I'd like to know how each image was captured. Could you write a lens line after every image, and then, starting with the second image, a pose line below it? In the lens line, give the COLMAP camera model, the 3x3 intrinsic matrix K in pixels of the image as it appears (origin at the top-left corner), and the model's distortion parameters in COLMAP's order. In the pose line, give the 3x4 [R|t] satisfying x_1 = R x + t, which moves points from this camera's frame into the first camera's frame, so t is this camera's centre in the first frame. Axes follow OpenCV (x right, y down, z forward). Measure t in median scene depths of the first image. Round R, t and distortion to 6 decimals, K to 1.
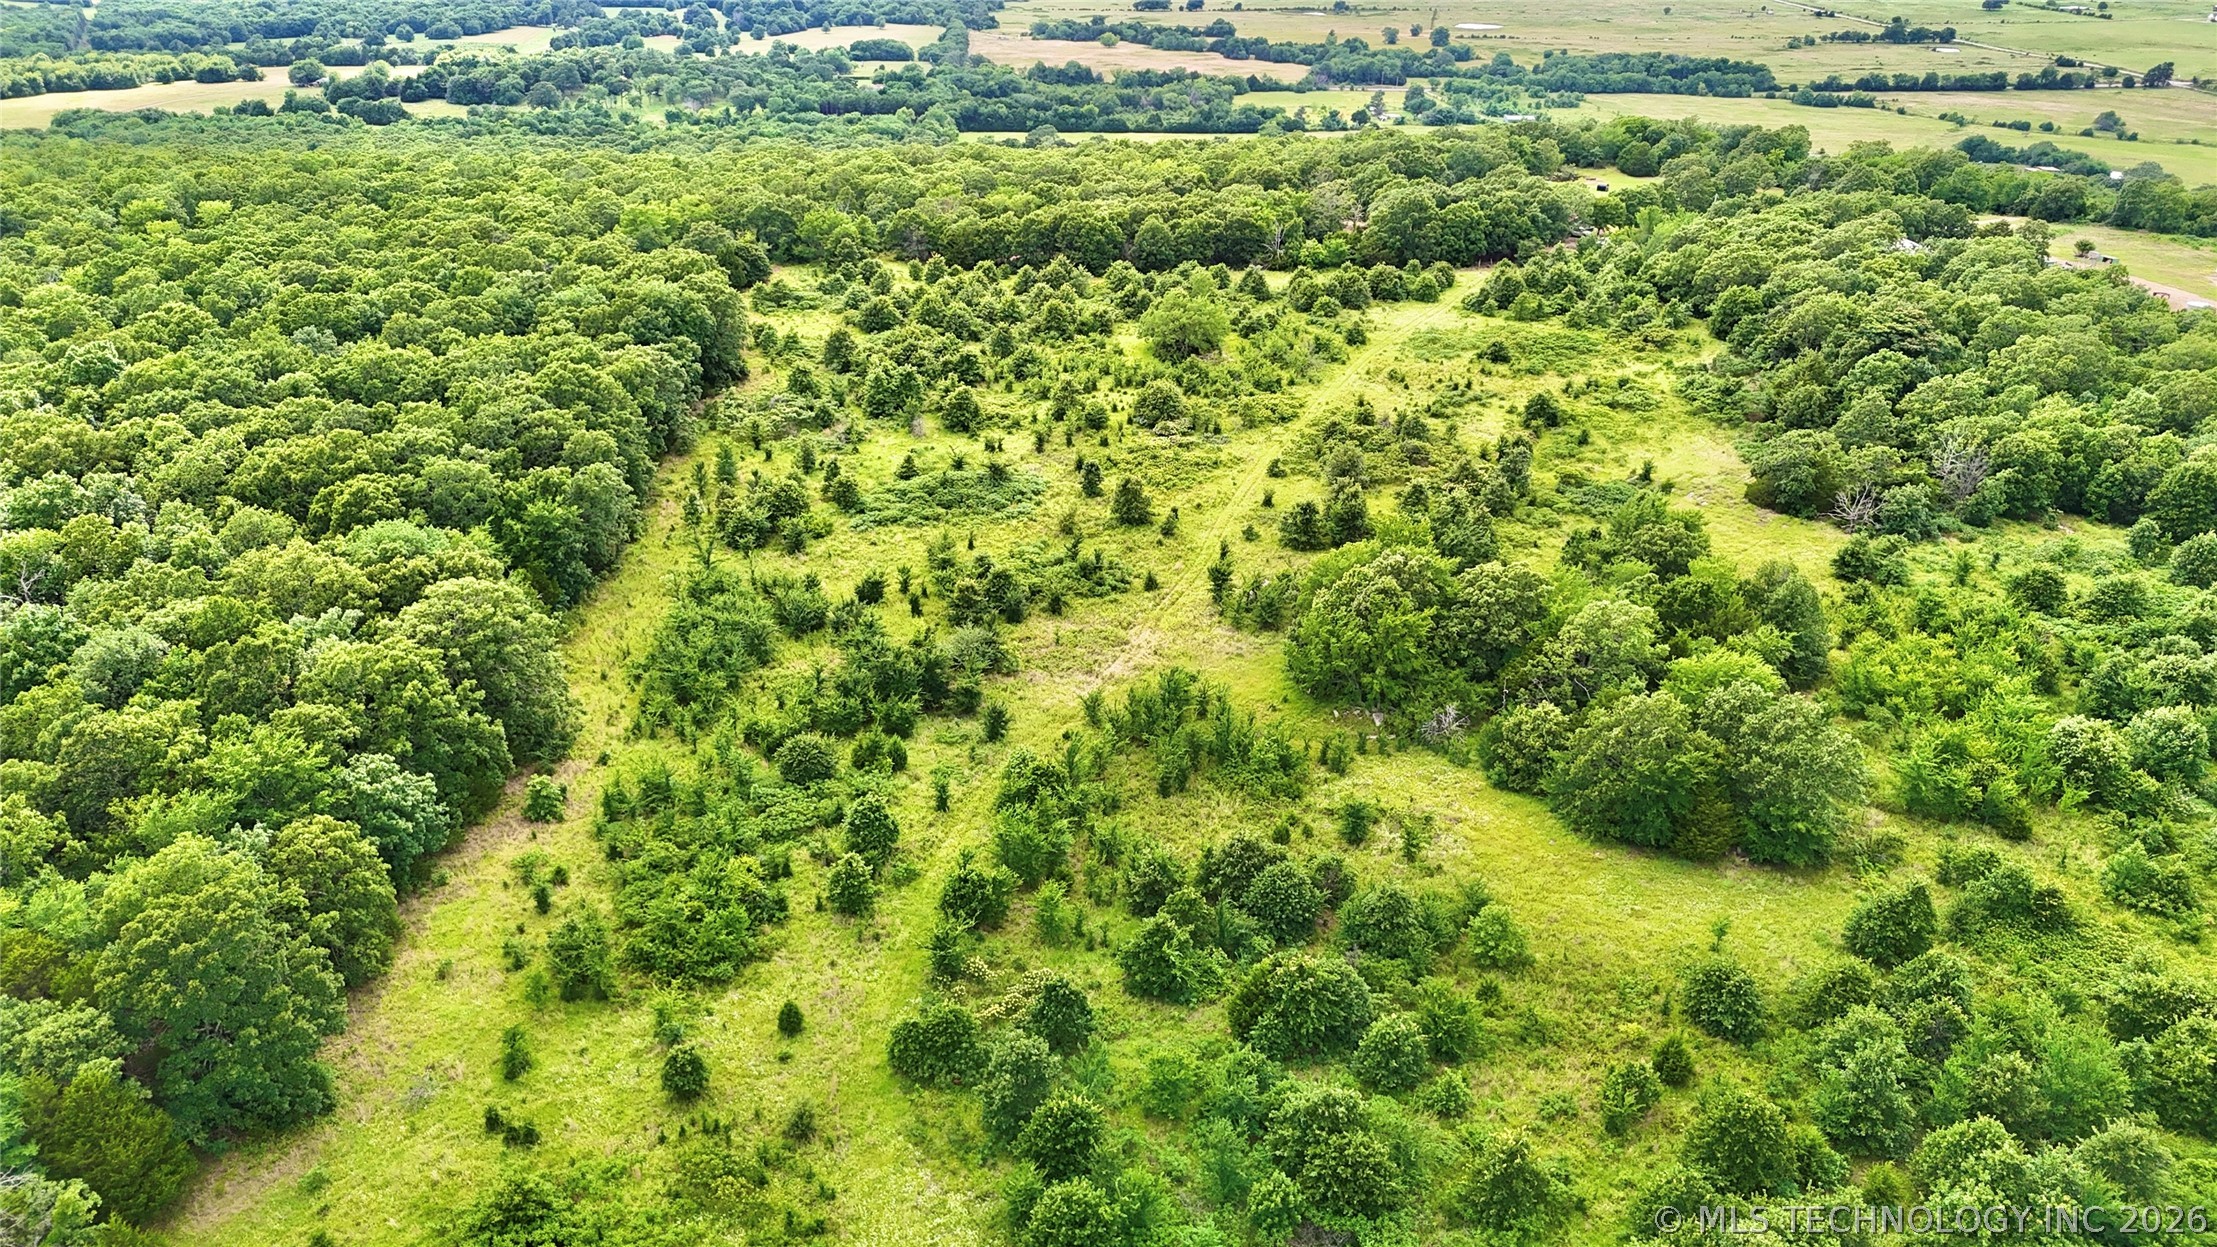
lens RADIAL K [[1630.4, 0, 1108.5], [0, 1630.4, 623.5], [0, 0, 1]] dist [0.071096, -0.073821]
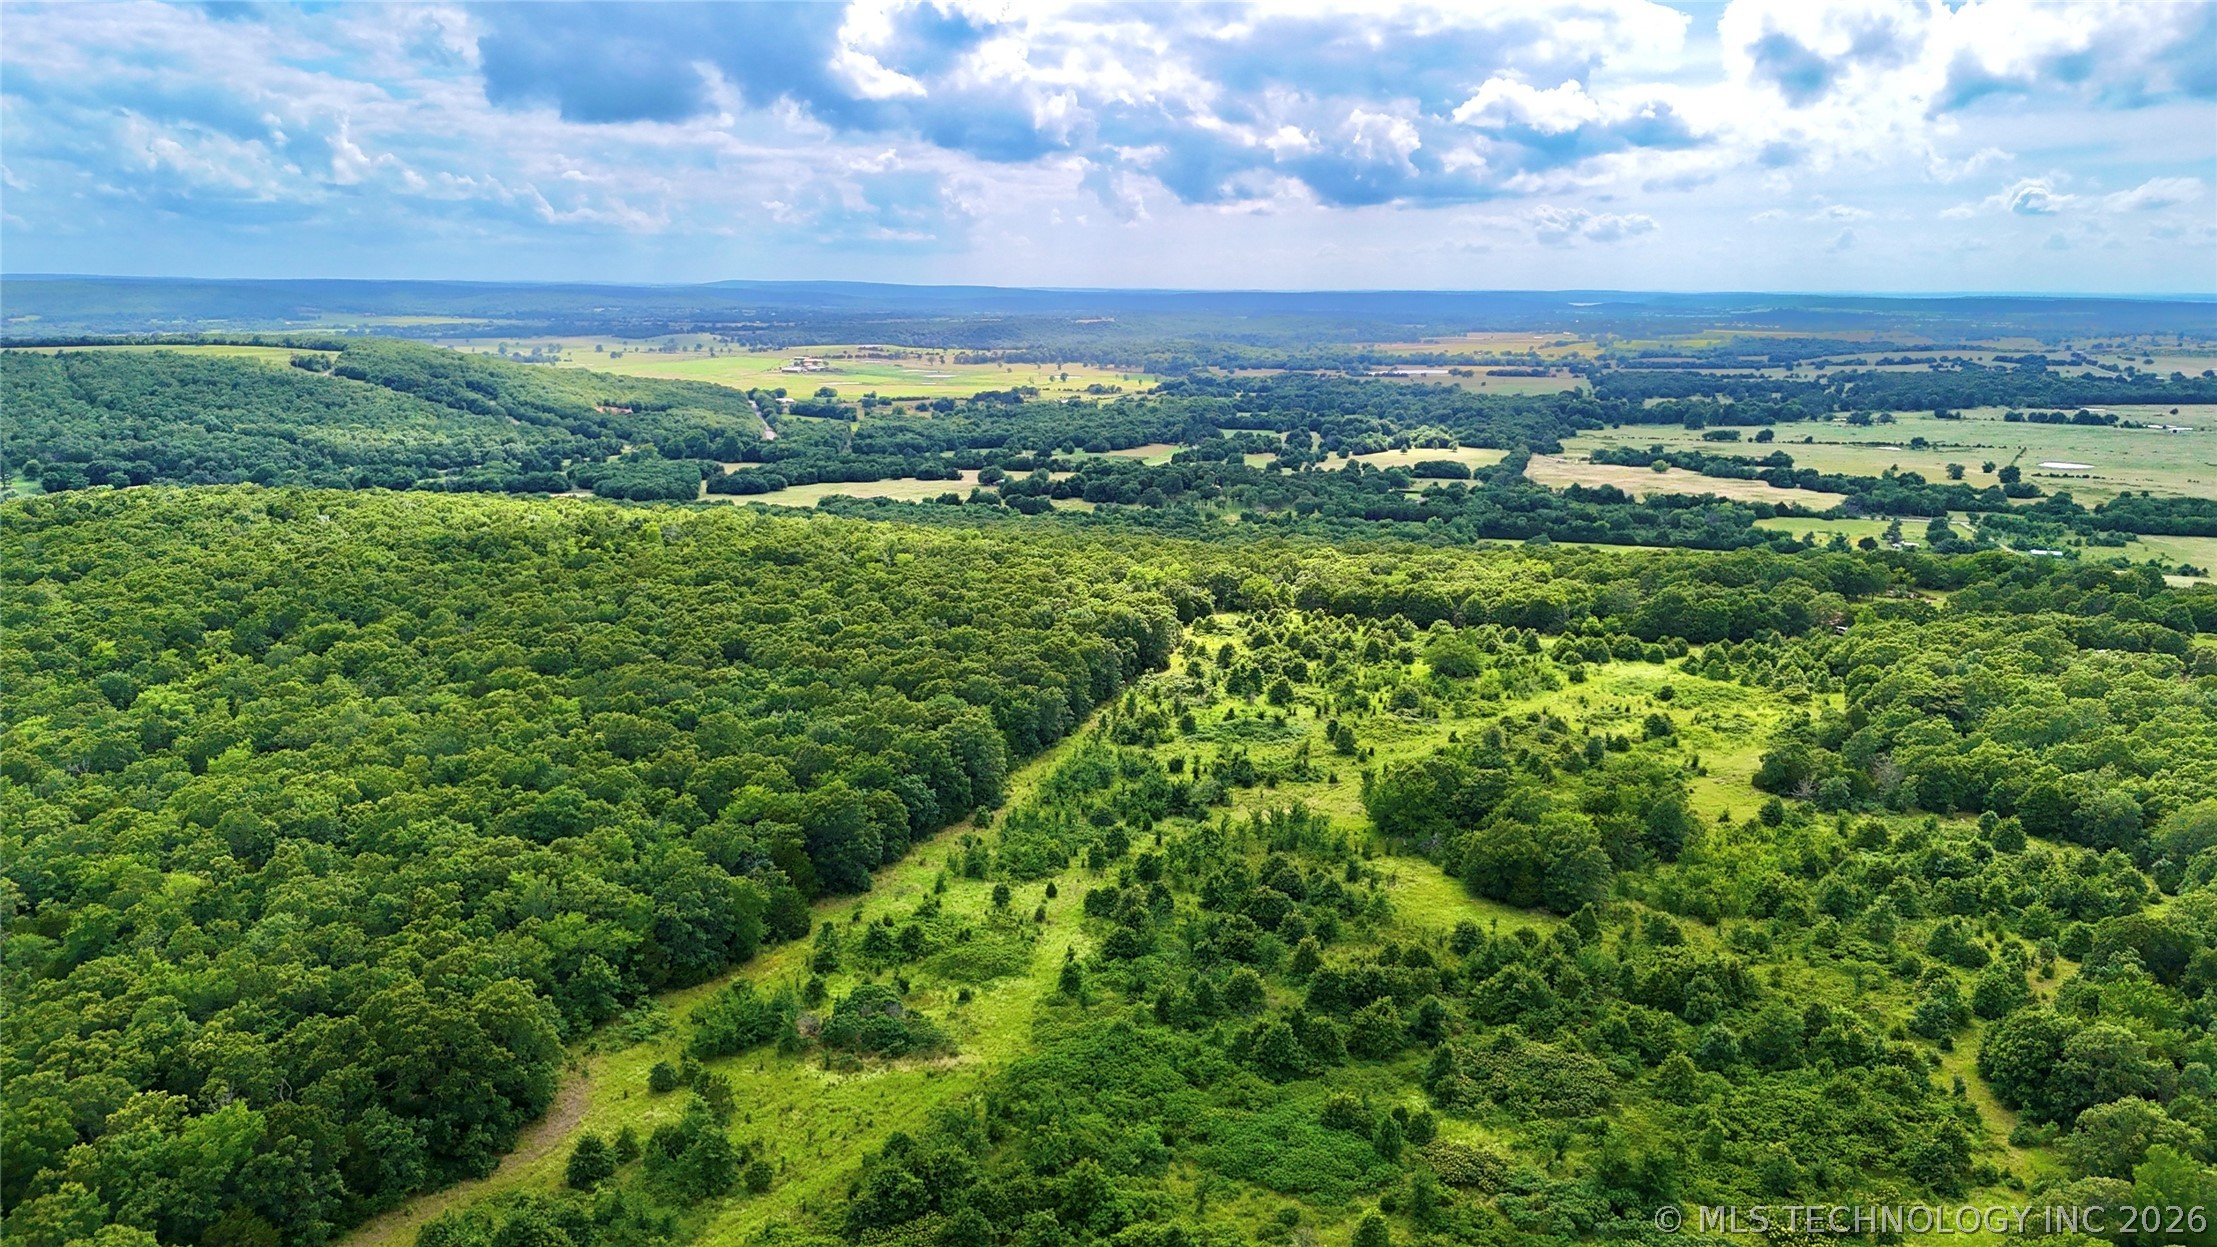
lens RADIAL K [[1622.8, 0, 1107.6], [0, 1622.8, 620.1], [0, 0, 1]] dist [0.114224, -0.170660]
pose [[0.932294, 0.067553, -0.355338, 0.085198], [-0.149730, 0.966357, -0.209131, 0.043974], [0.329256, 0.248177, 0.911043, -0.146482]]
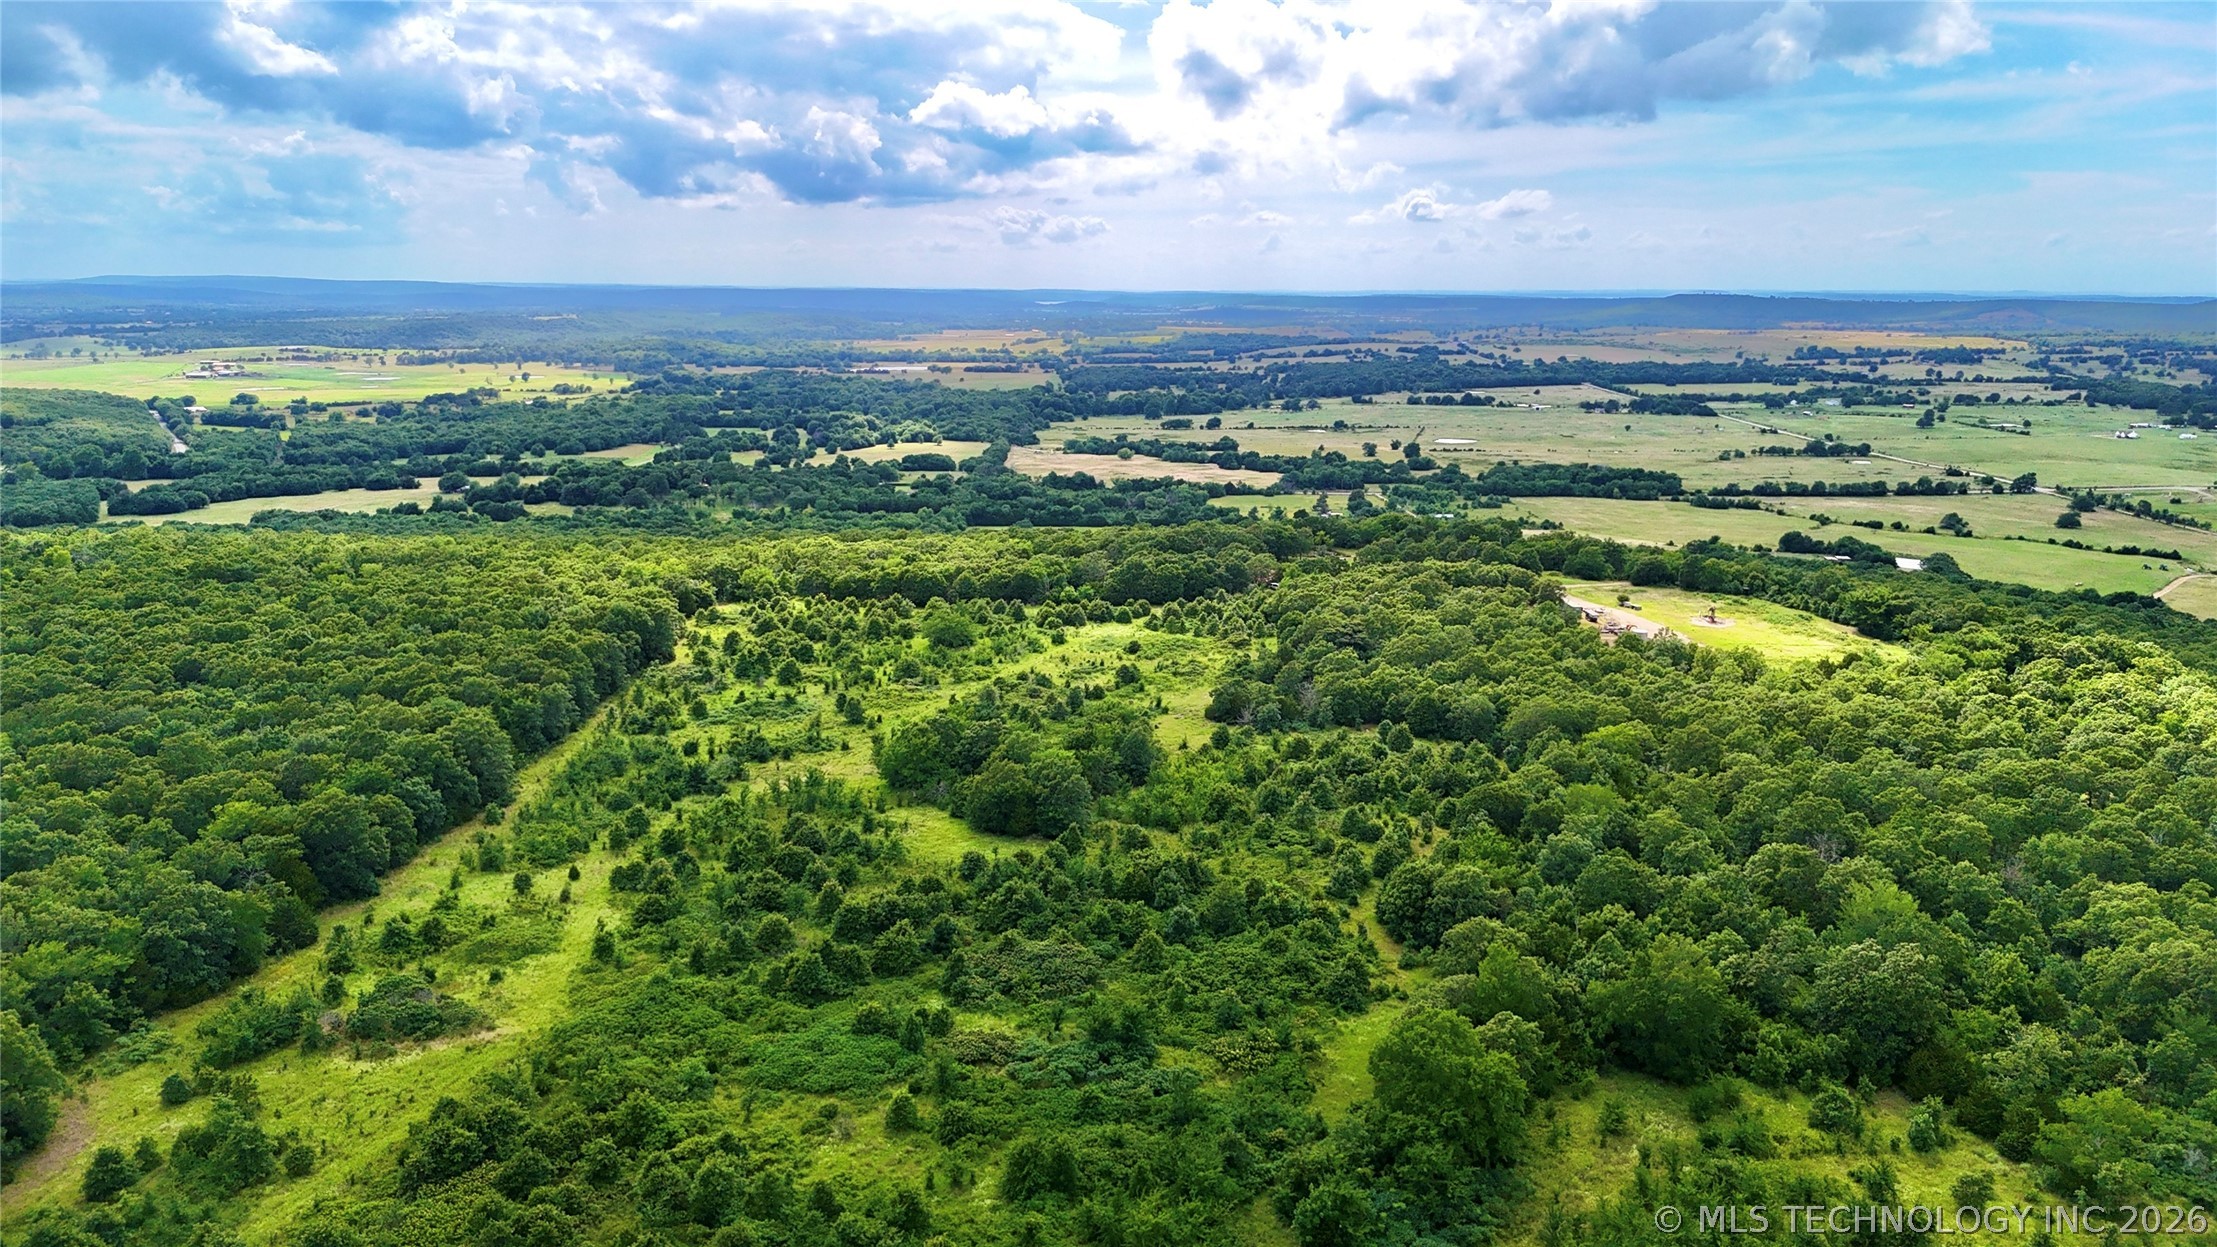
lens RADIAL K [[1622.8, 0, 1107.6], [0, 1622.8, 620.1], [0, 0, 1]] dist [0.114224, -0.170660]
pose [[0.998290, 0.004478, -0.058291, 0.090253], [-0.017990, 0.972214, -0.233403, 0.054772], [0.055626, 0.234052, 0.970631, -0.169533]]
